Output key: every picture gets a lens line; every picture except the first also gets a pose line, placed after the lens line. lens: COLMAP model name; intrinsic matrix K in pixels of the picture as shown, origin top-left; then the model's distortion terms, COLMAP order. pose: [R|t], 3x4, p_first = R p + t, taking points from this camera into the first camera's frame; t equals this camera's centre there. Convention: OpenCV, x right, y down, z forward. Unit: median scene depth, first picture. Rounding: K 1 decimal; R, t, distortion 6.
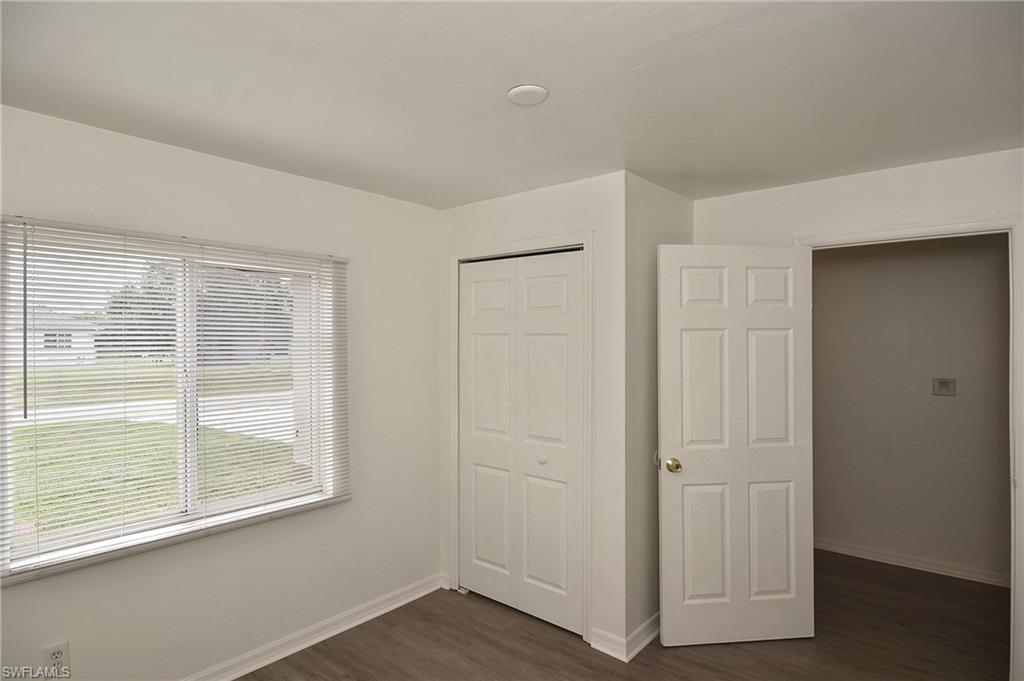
lens RADIAL K [[564.9, 0, 518.4], [0, 564.9, 341.9], [0, 0, 1]] dist [-0.002684, -0.000989]
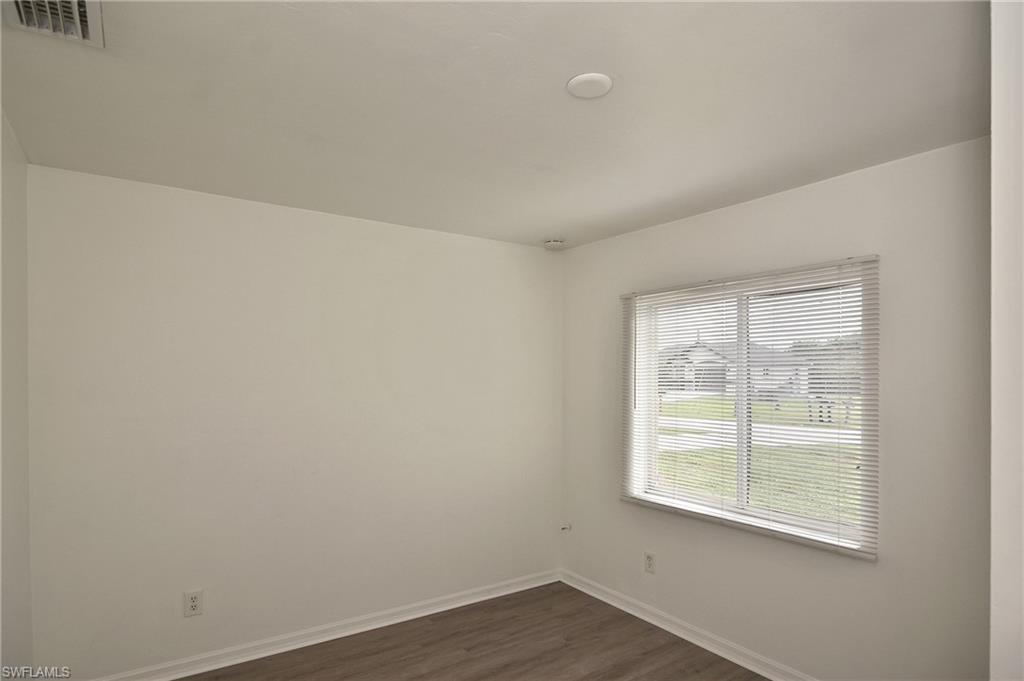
lens RADIAL K [[564.9, 0, 518.4], [0, 564.9, 341.9], [0, 0, 1]] dist [-0.002684, -0.000989]
pose [[-0.255617, -0.038011, -0.966031, 0.617978], [0.002552, 0.999197, -0.039991, 0.004696], [0.966775, -0.012688, -0.255314, 0.763150]]
